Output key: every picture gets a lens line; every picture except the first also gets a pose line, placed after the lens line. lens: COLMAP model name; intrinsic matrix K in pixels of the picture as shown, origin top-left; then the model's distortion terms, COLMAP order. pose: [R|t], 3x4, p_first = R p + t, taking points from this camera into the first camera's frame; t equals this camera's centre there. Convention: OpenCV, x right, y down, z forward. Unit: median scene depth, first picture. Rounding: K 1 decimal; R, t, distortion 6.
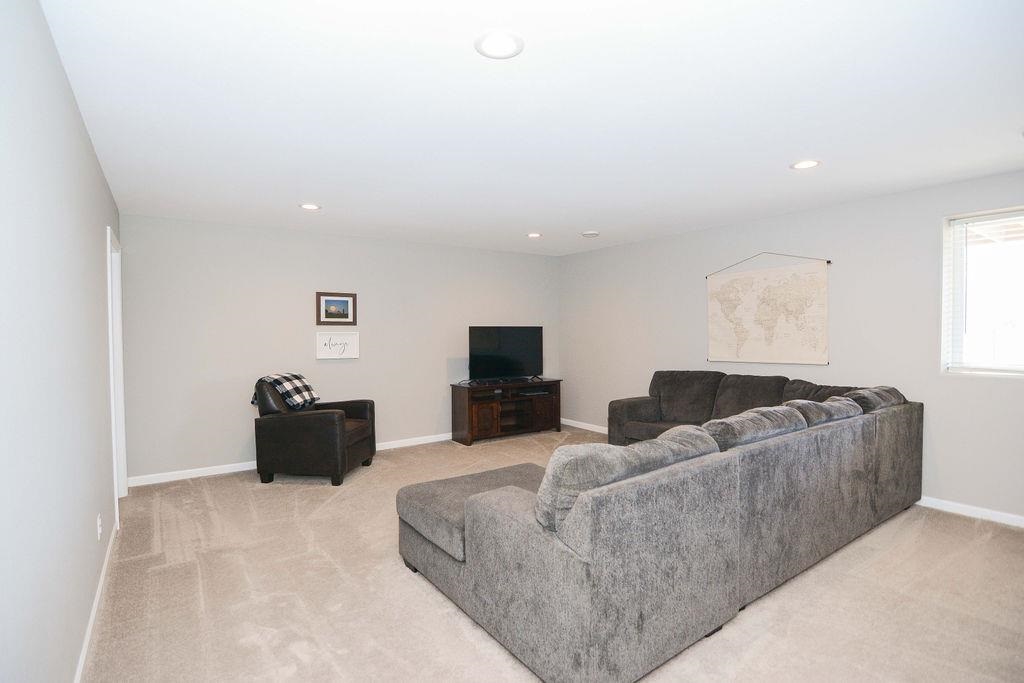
lens RADIAL K [[495.3, 0, 507.3], [0, 495.3, 342.2], [0, 0, 1]] dist [-0.008519, -0.009787]
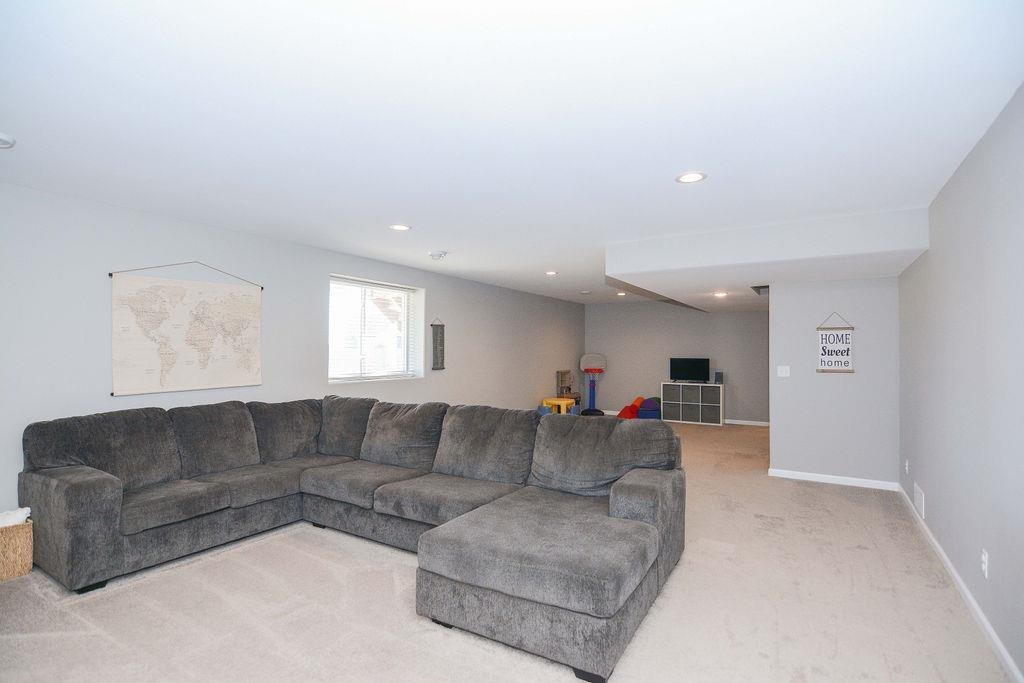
lens RADIAL K [[495.3, 0, 507.3], [0, 495.3, 342.2], [0, 0, 1]] dist [-0.008519, -0.009787]
pose [[-0.389203, 0.008051, 0.921117, -0.478965], [0.005265, 0.999965, -0.006515, -0.032058], [-0.921137, 0.002314, -0.389231, 0.825947]]
